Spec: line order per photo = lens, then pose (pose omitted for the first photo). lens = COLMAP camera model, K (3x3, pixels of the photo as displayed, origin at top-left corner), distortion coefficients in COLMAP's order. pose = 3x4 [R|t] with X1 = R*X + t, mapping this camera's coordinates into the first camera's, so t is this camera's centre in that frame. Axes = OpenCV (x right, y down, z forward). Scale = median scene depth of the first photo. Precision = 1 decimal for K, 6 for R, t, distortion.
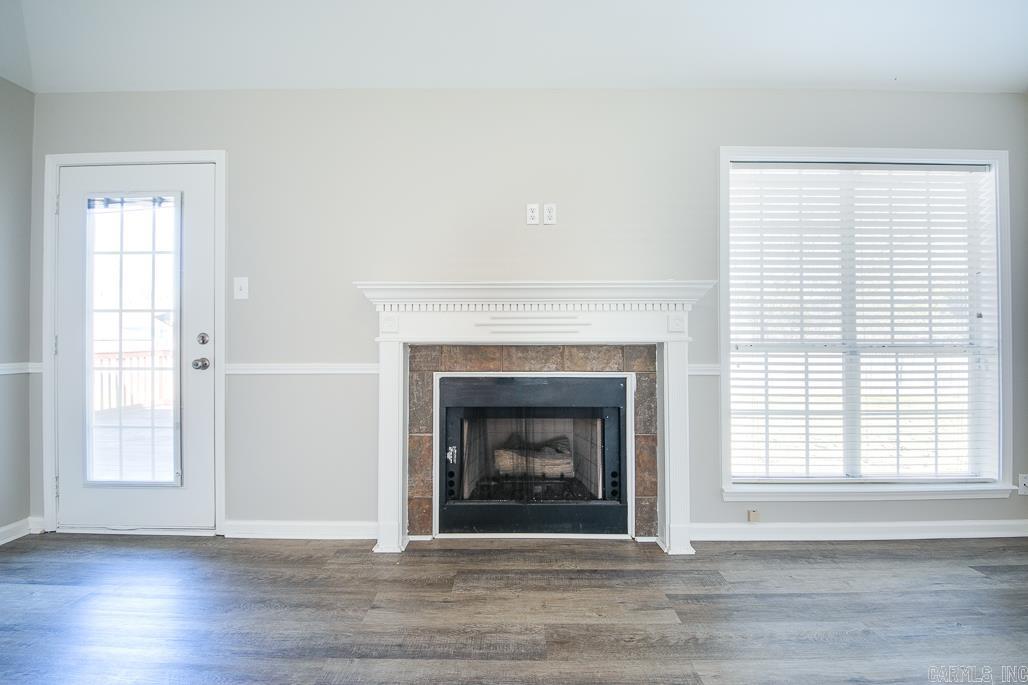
lens RADIAL K [[415.5, 0, 518.1], [0, 415.5, 334.4], [0, 0, 1]] dist [-0.002306, -0.004261]
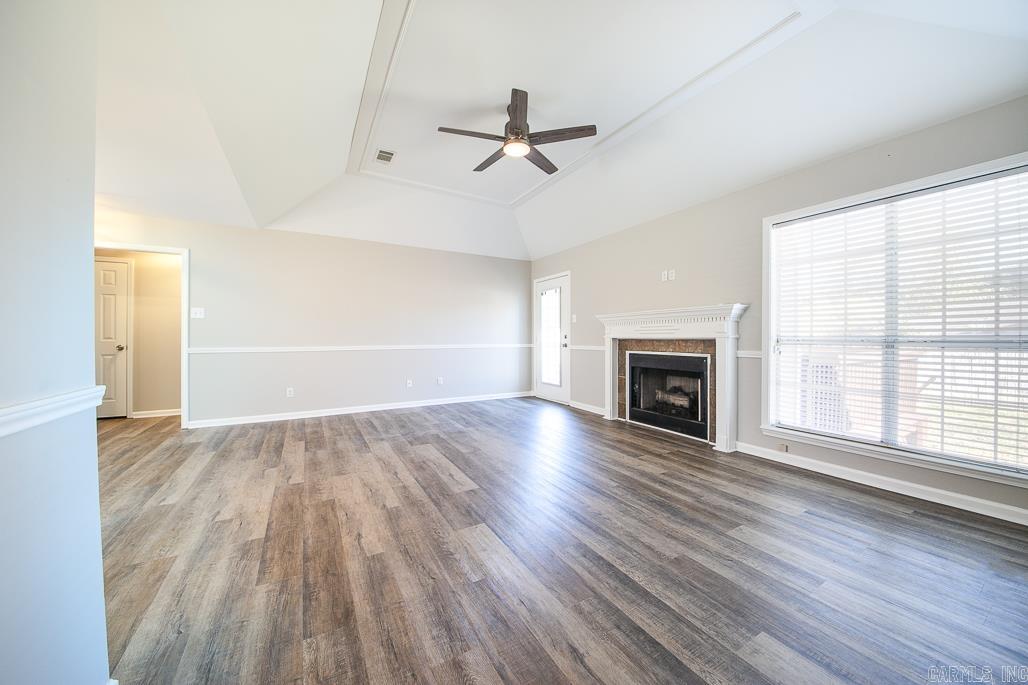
lens RADIAL K [[360.8, 0, 512.5], [0, 360.8, 337.0], [0, 0, 1]] dist [-0.003886, -0.005036]
pose [[0.498589, -0.001889, -0.866837, 1.239378], [0.010716, 0.999935, 0.003985, -0.001463], [0.866772, -0.011276, 0.498577, -0.574822]]
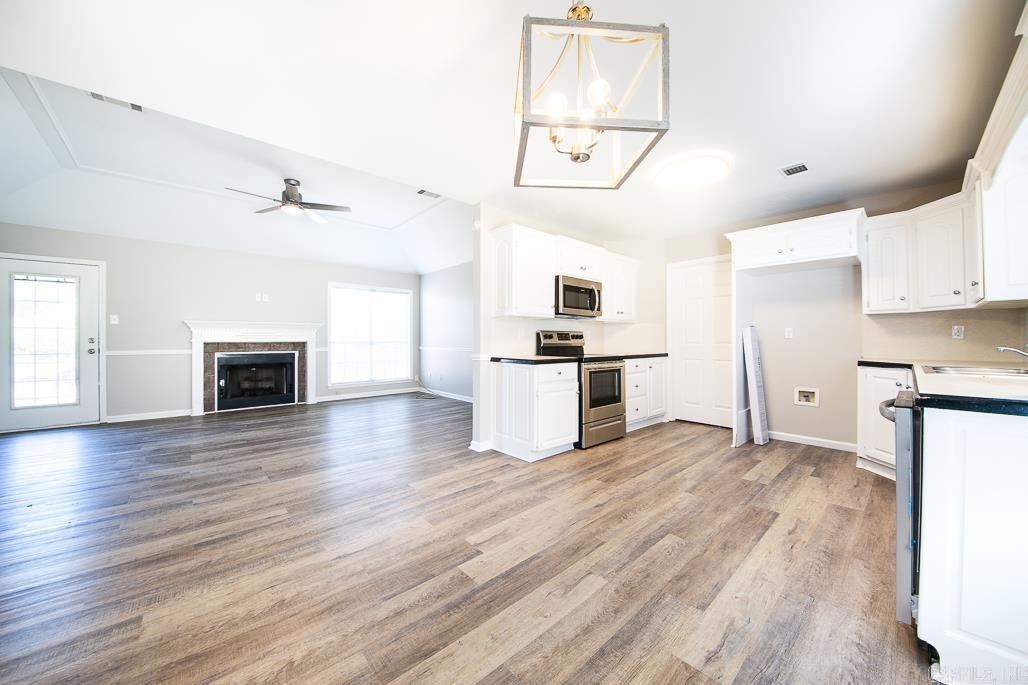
lens RADIAL K [[360.8, 0, 510.4], [0, 360.8, 337.0], [0, 0, 1]] dist [-0.003886, -0.005036]
pose [[0.747344, 0.004610, 0.664422, -0.325467], [-0.006480, 0.999979, 0.000350, -0.025957], [-0.664406, -0.004567, 0.747358, -2.098632]]
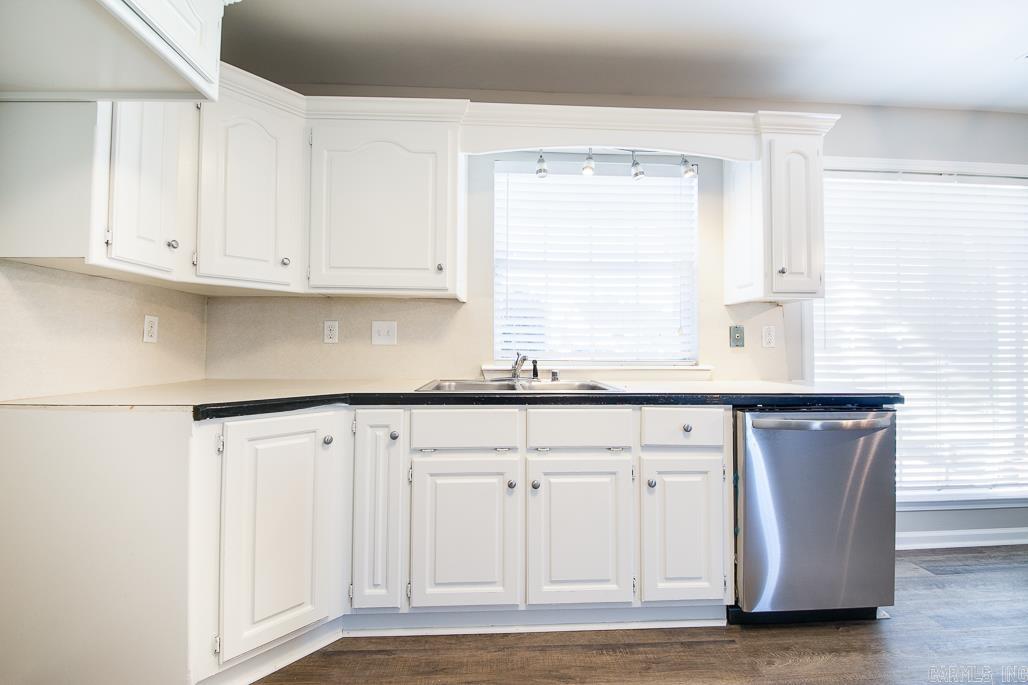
lens RADIAL K [[415.5, 0, 518.4], [0, 415.5, 336.2], [0, 0, 1]] dist [-0.002306, -0.004261]
pose [[-0.998860, -0.007109, -0.047206, 1.120081], [-0.005256, 0.999216, -0.039244, -0.014577], [0.047448, -0.038951, -0.998114, -1.428745]]
